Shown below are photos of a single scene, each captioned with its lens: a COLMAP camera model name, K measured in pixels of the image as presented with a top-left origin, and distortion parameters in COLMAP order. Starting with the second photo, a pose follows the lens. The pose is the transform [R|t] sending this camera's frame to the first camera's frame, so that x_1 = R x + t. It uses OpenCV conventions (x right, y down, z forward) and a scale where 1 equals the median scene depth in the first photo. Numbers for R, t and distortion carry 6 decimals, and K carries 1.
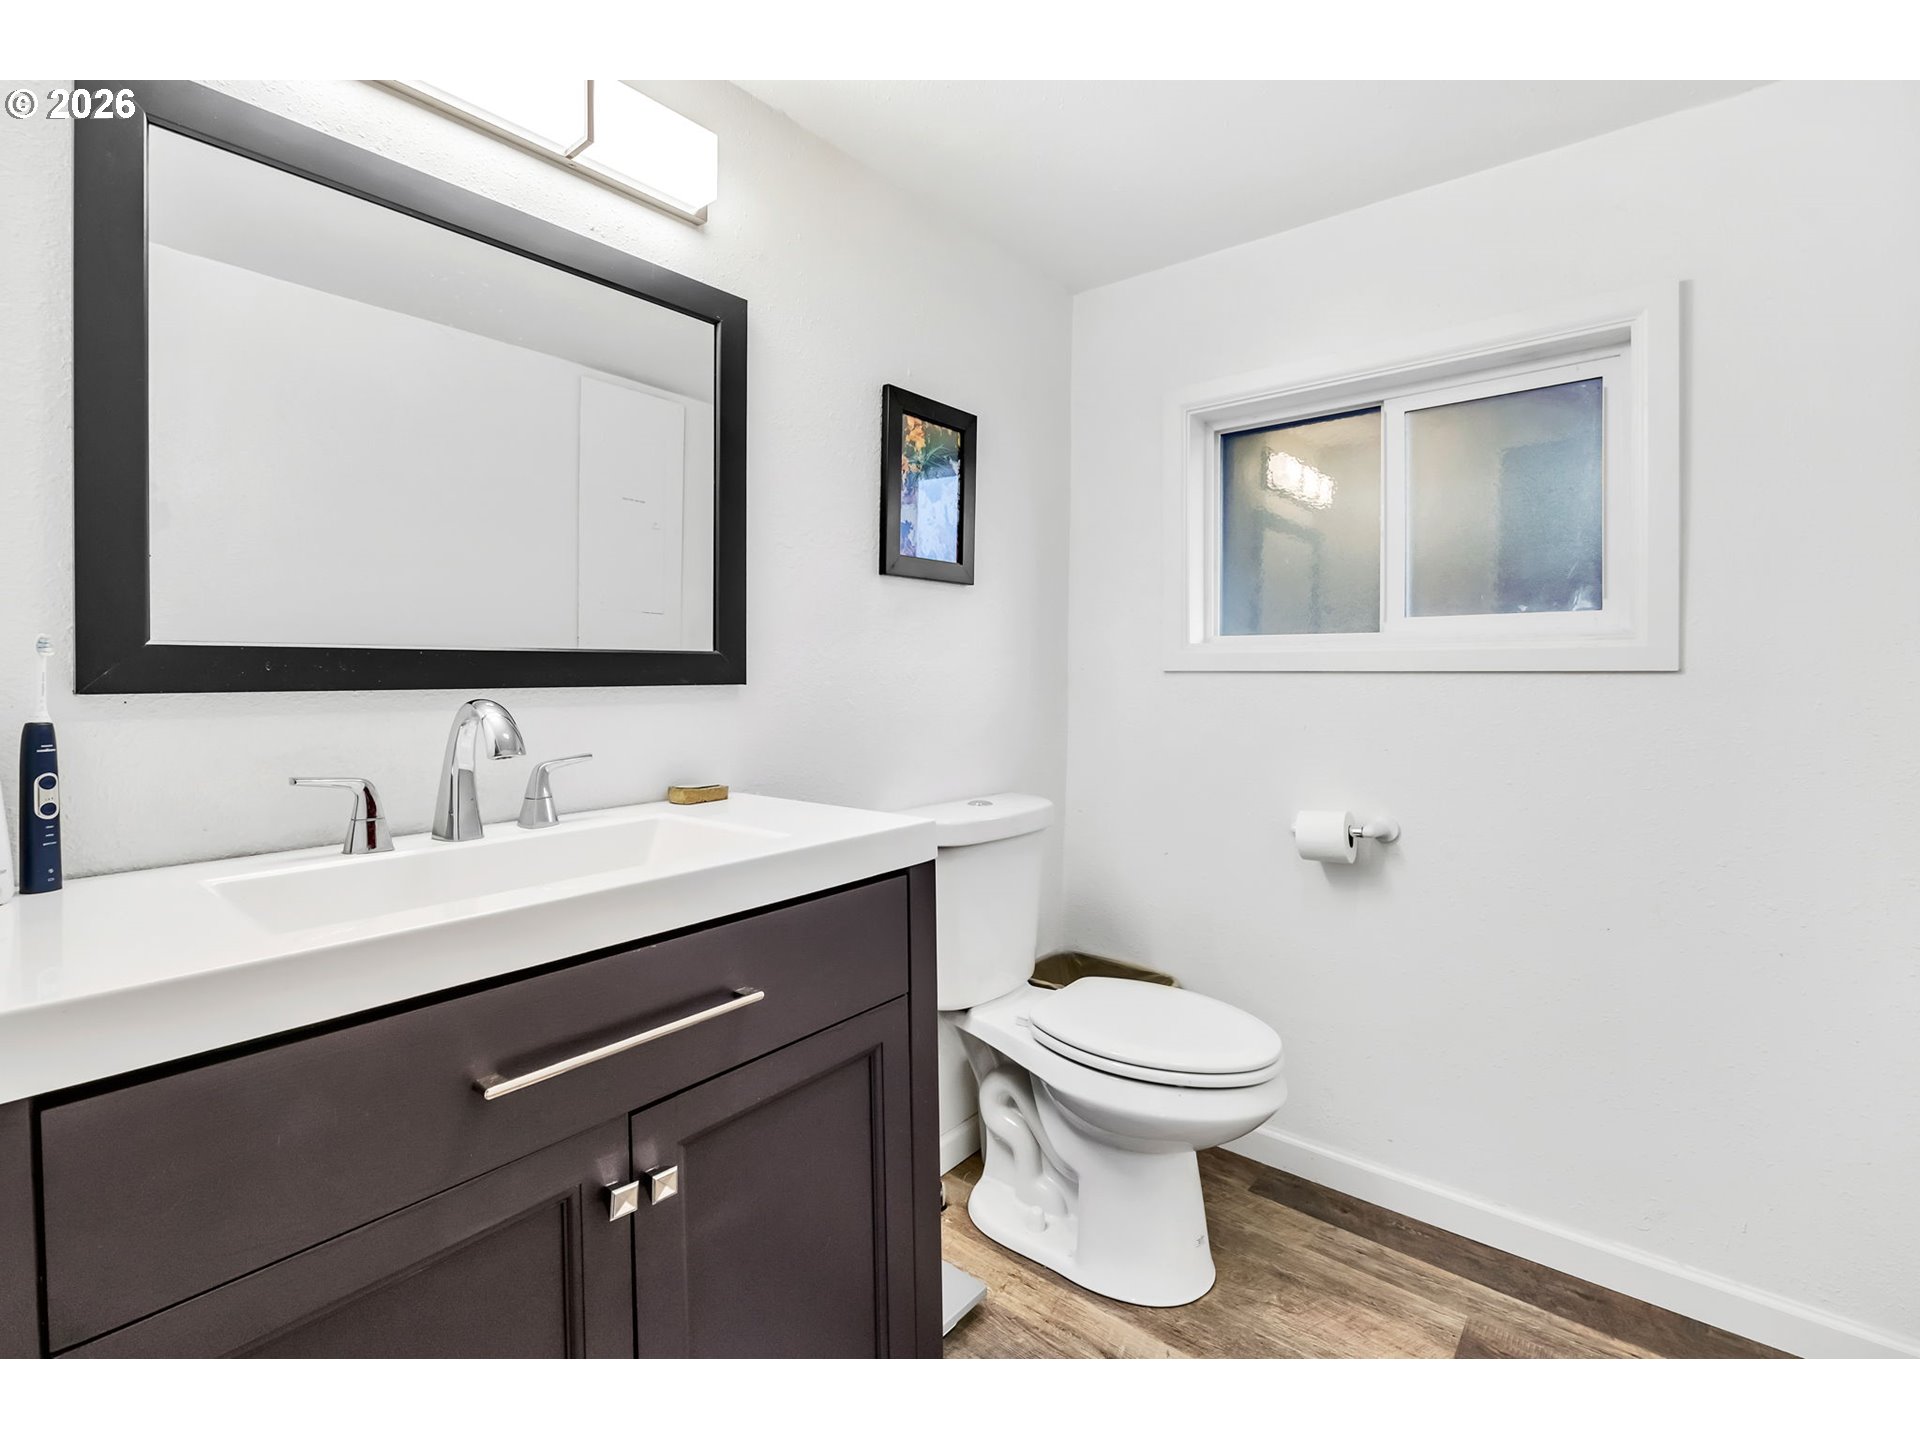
lens RADIAL K [[813.6, 0, 961.6], [0, 813.6, 724.1], [0, 0, 1]] dist [0.011585, -0.010524]
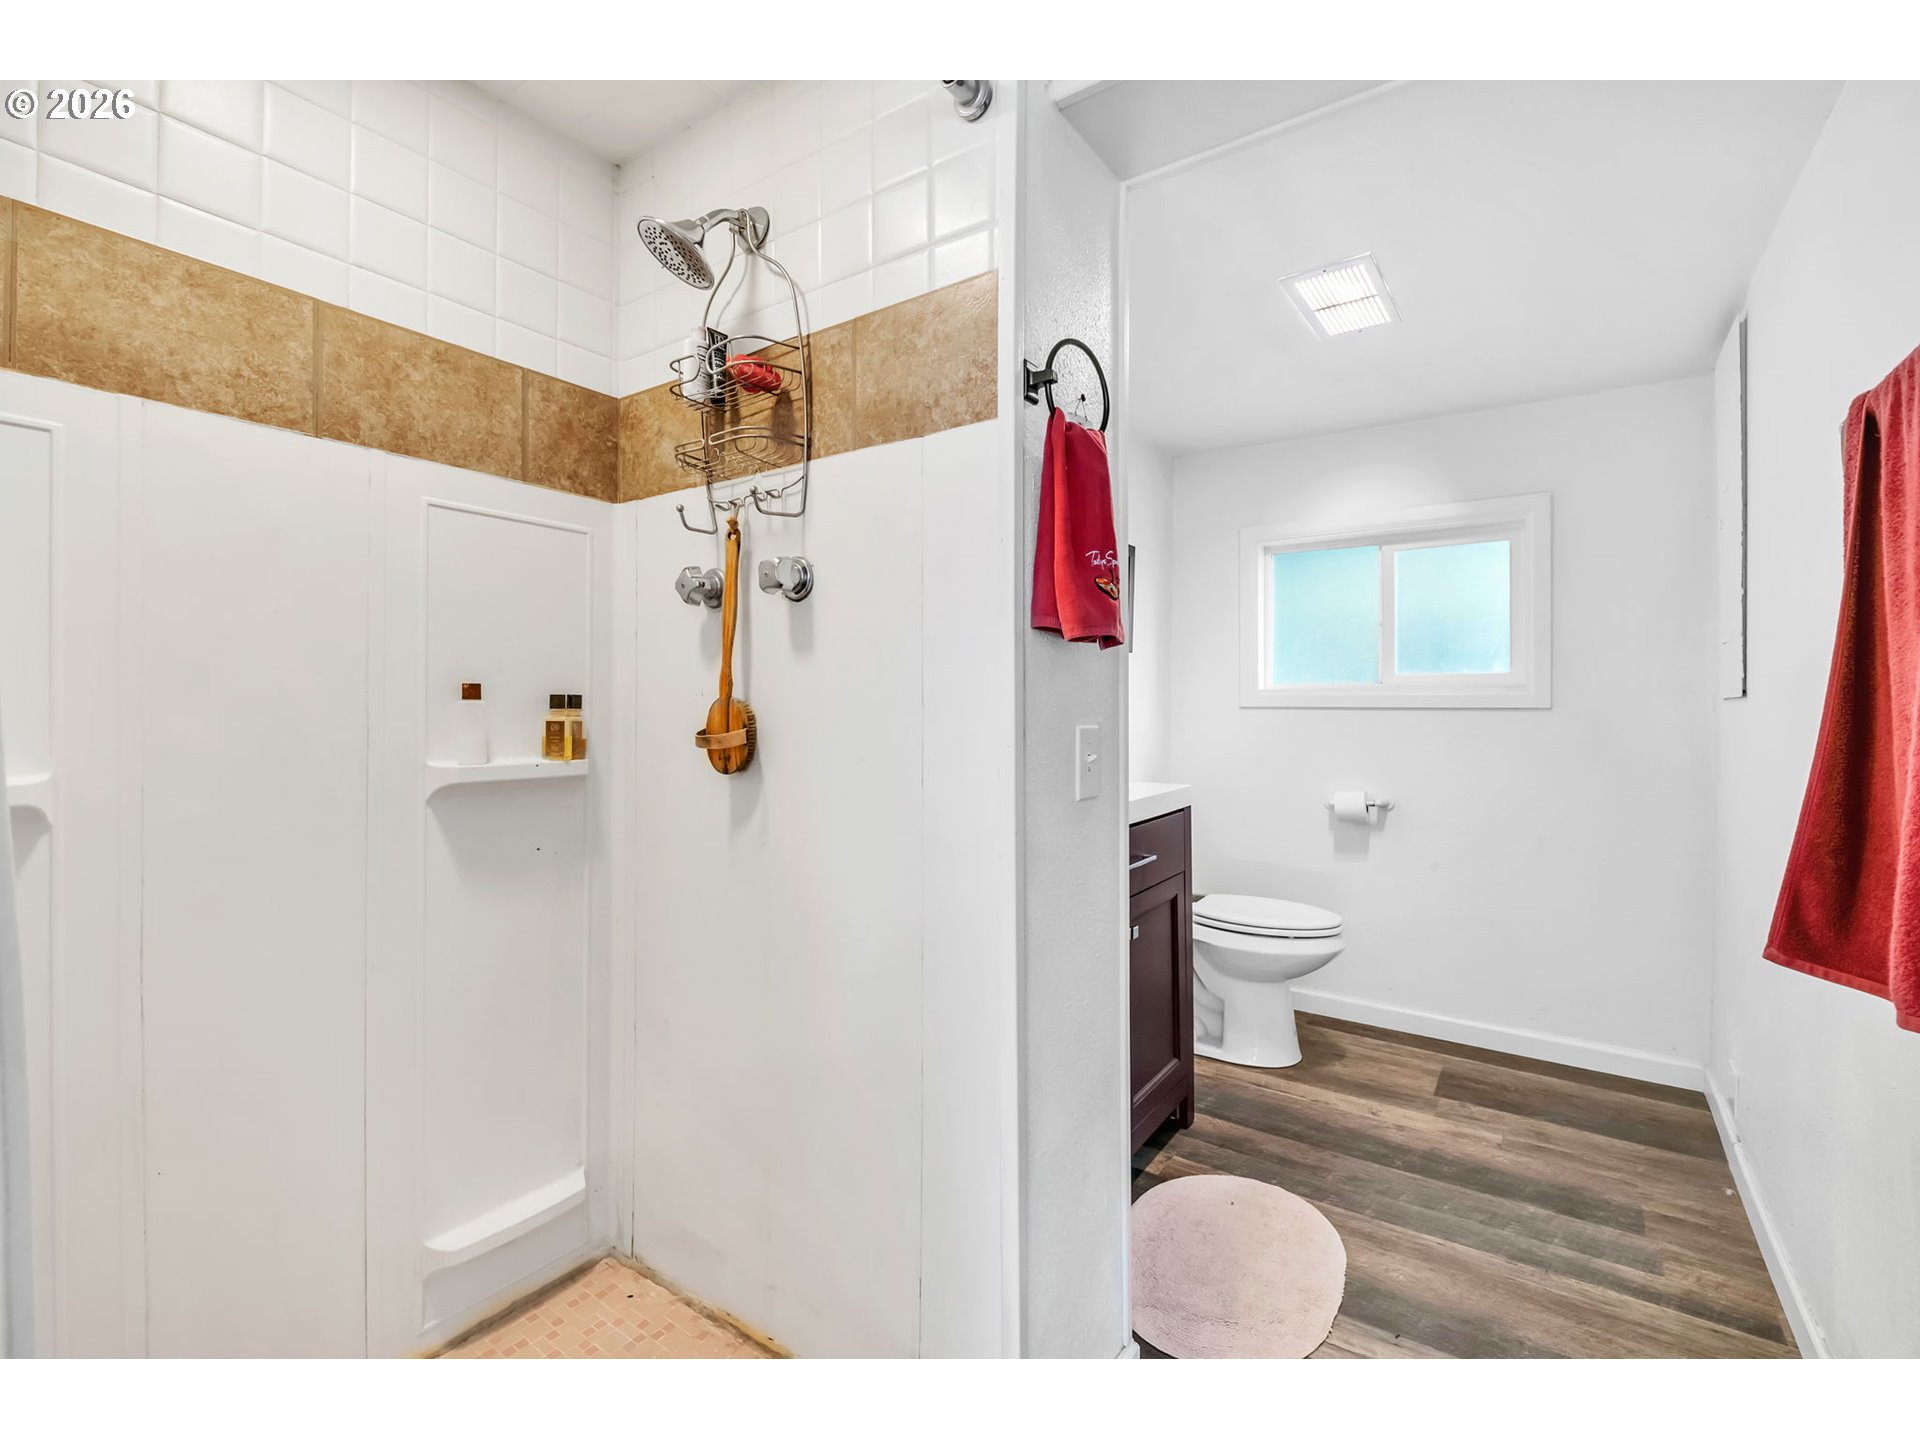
lens RADIAL K [[784.0, 0, 969.5], [0, 784.0, 749.9], [0, 0, 1]] dist [0.000055, -0.000124]
pose [[0.996394, -0.001168, 0.084841, -0.525619], [0.001722, 0.999978, -0.006457, 0.034628], [-0.084831, 0.006579, 0.996374, -0.594463]]
